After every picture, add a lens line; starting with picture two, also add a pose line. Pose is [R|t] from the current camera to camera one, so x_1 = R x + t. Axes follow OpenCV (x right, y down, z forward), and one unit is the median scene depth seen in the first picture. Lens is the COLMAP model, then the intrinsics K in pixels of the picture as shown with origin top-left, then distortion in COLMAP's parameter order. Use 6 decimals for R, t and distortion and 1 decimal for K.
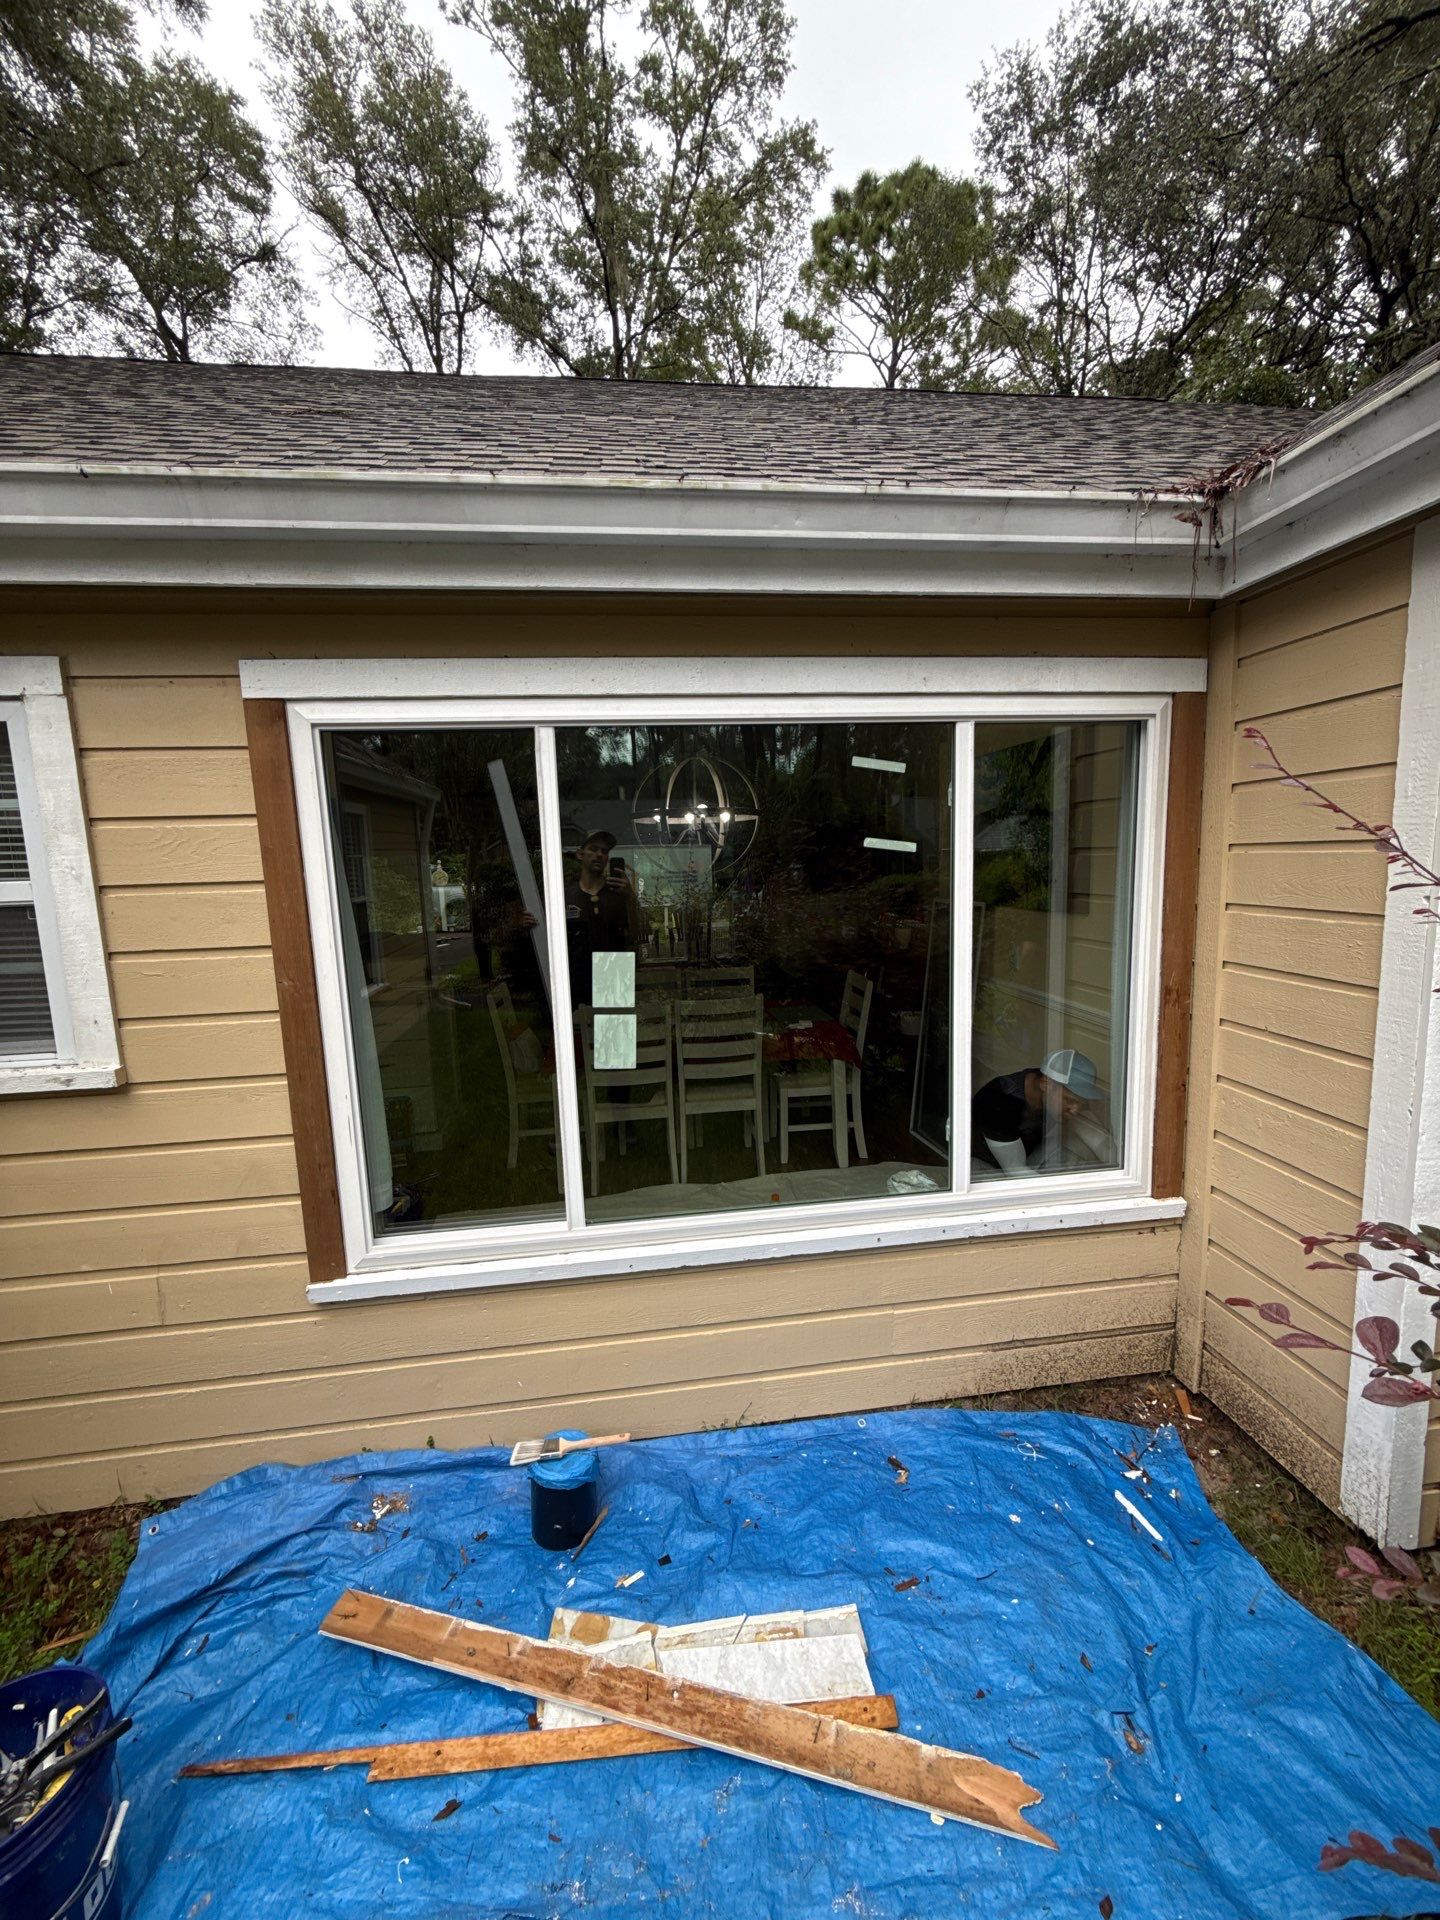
lens RADIAL K [[754.4, 0, 720.0], [0, 754.4, 960.0], [0, 0, 1]] dist [-0.000290, -0.000254]
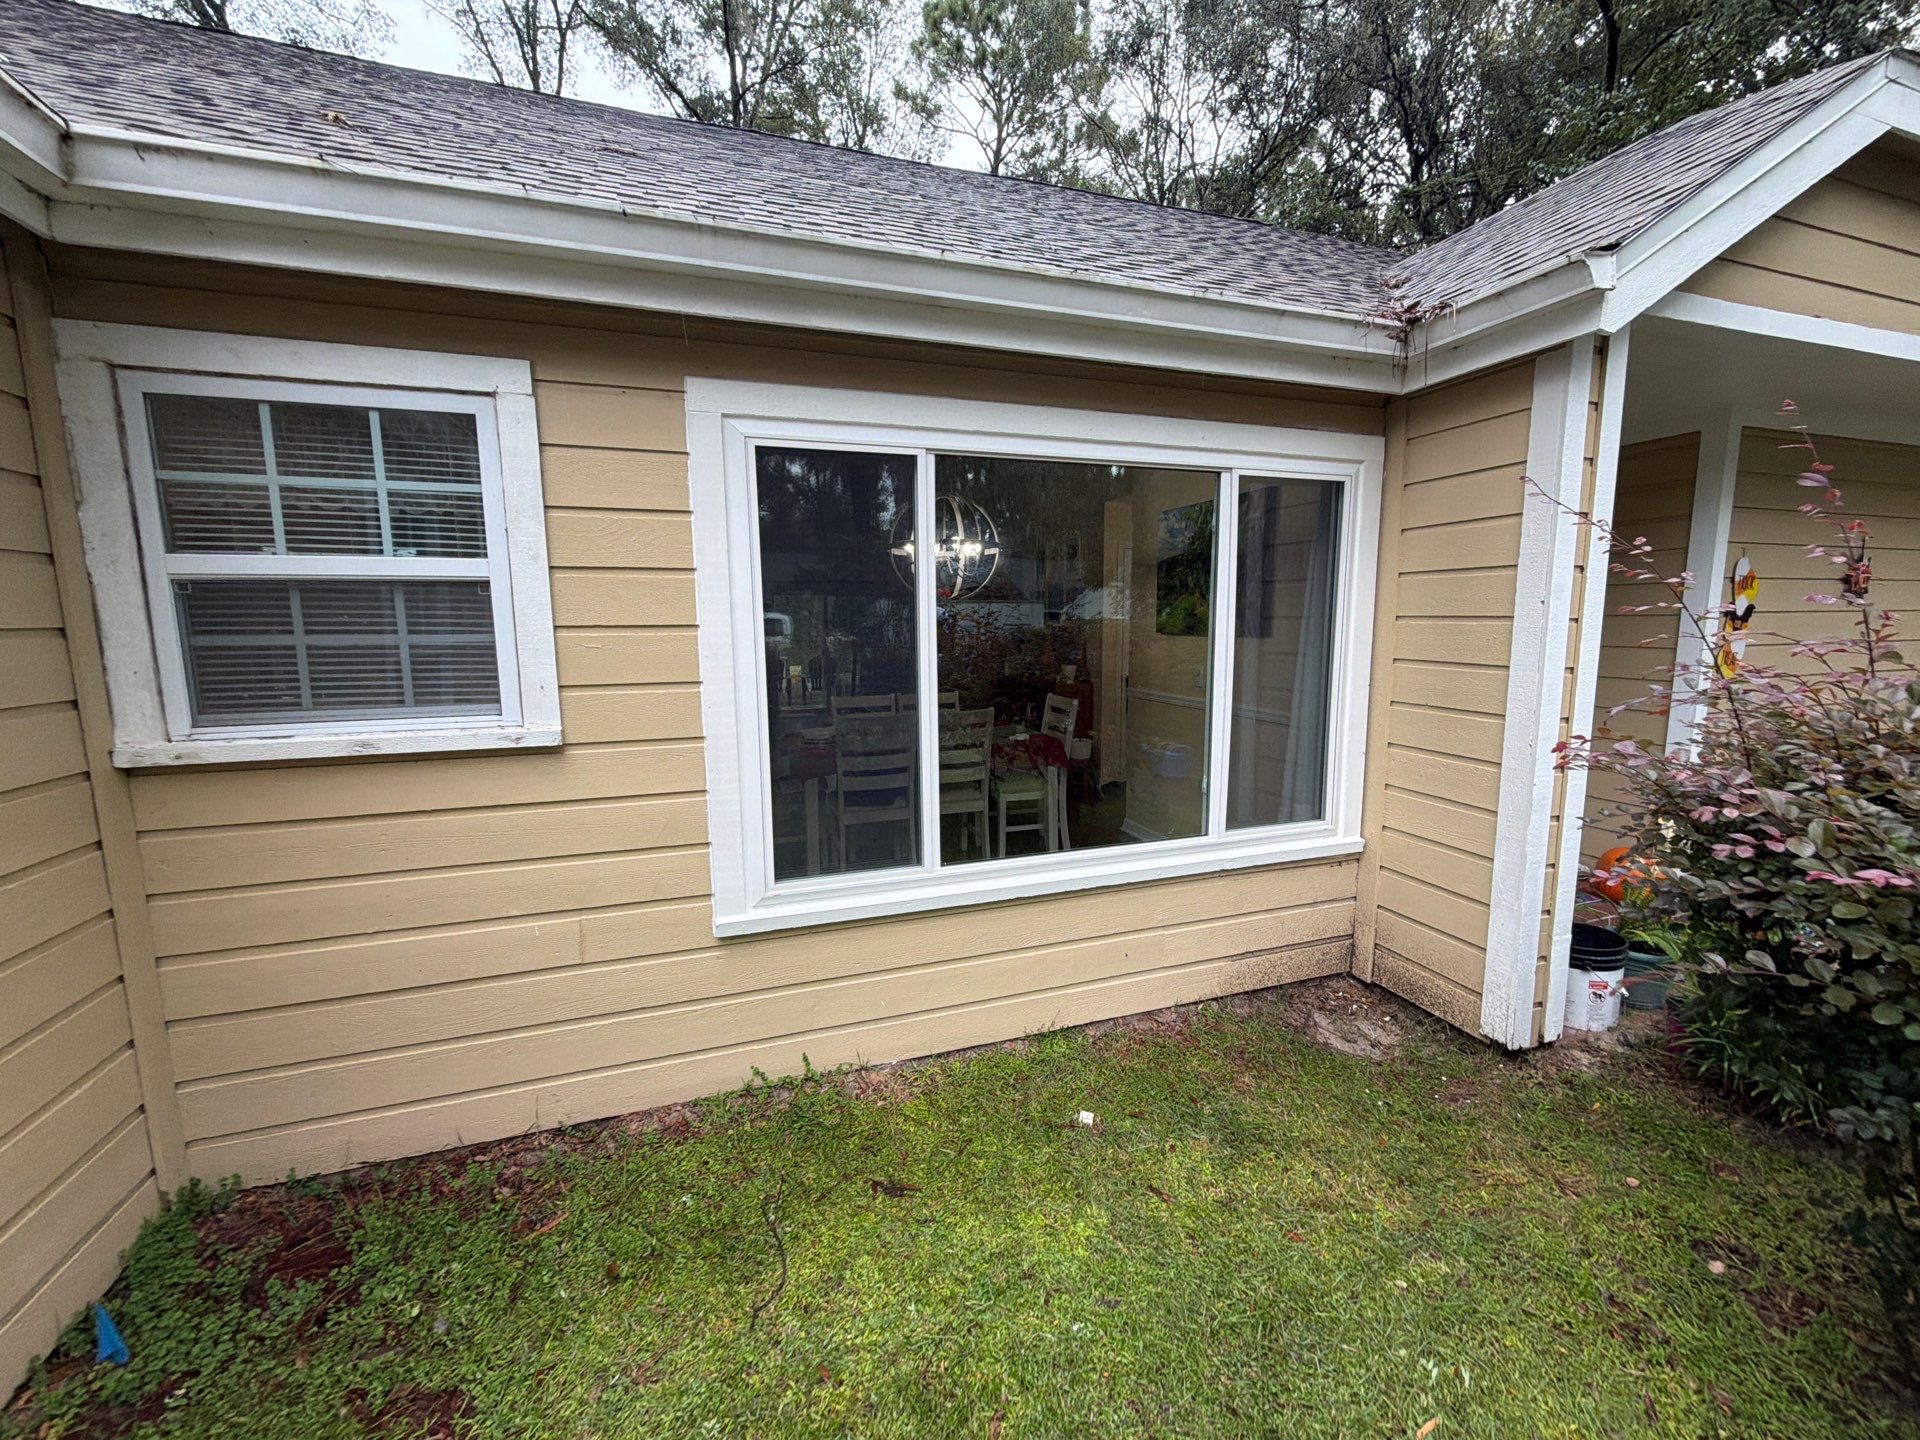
lens RADIAL K [[754.4, 0, 957.4], [0, 754.4, 718.8], [0, 0, 1]] dist [-0.000290, -0.000254]
pose [[0.981188, -0.000301, 0.193054, -0.050944], [0.001288, 0.999987, -0.004988, 0.015831], [-0.193050, 0.005143, 0.981175, -0.026278]]
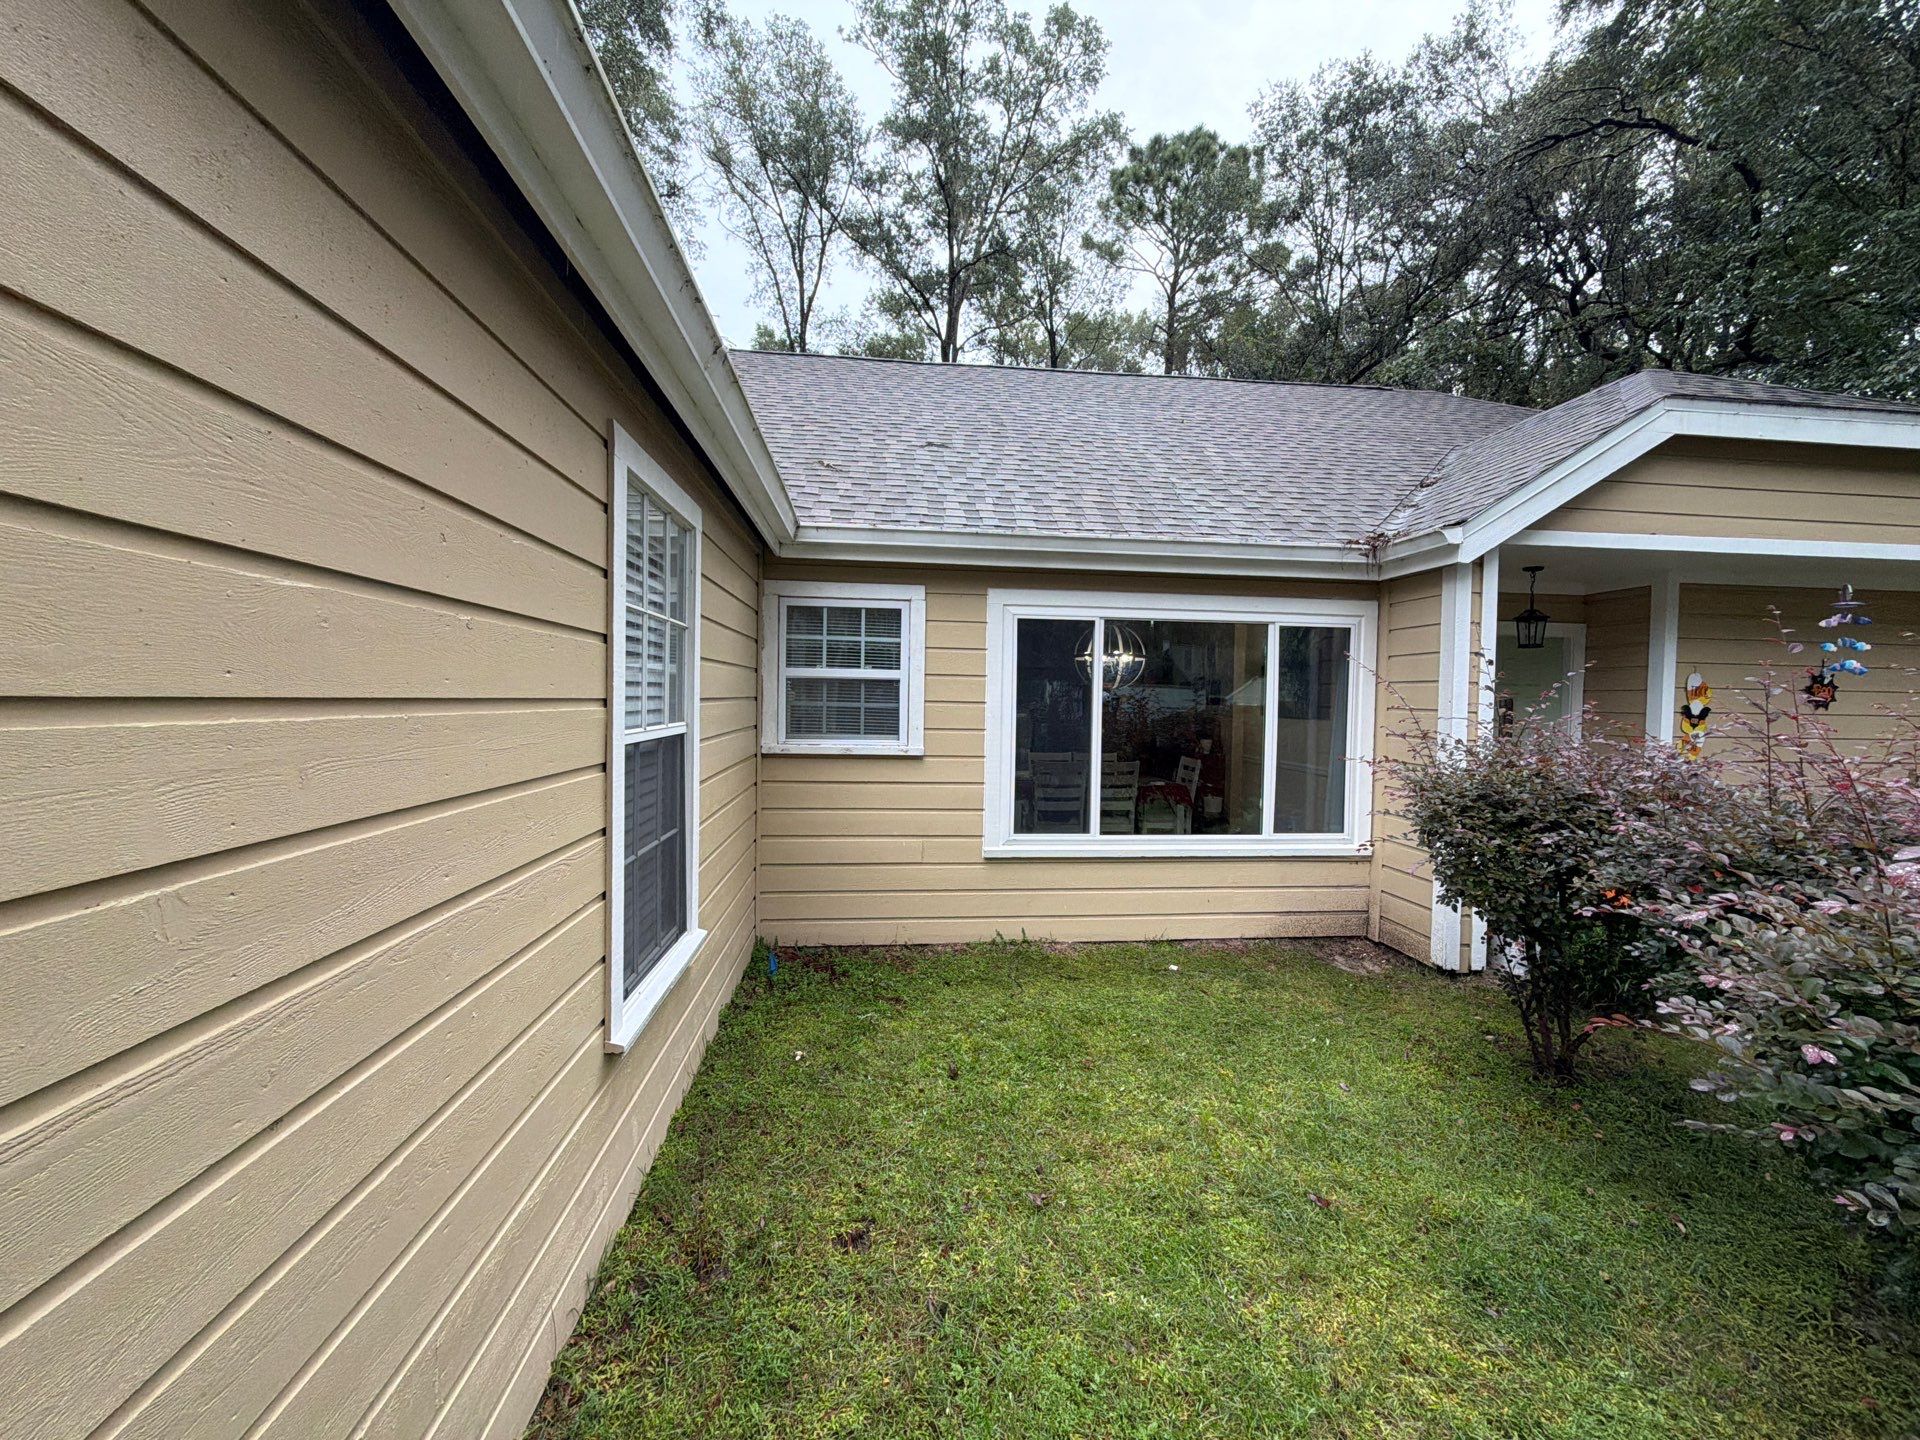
lens RADIAL K [[755.7, 0, 960.5], [0, 755.7, 721.6], [0, 0, 1]] dist [-0.000725, -0.000145]
pose [[0.998459, 0.051689, -0.020199, -0.074478], [-0.053461, 0.993529, -0.100206, 0.034887], [0.014889, 0.101131, 0.994762, -0.169221]]
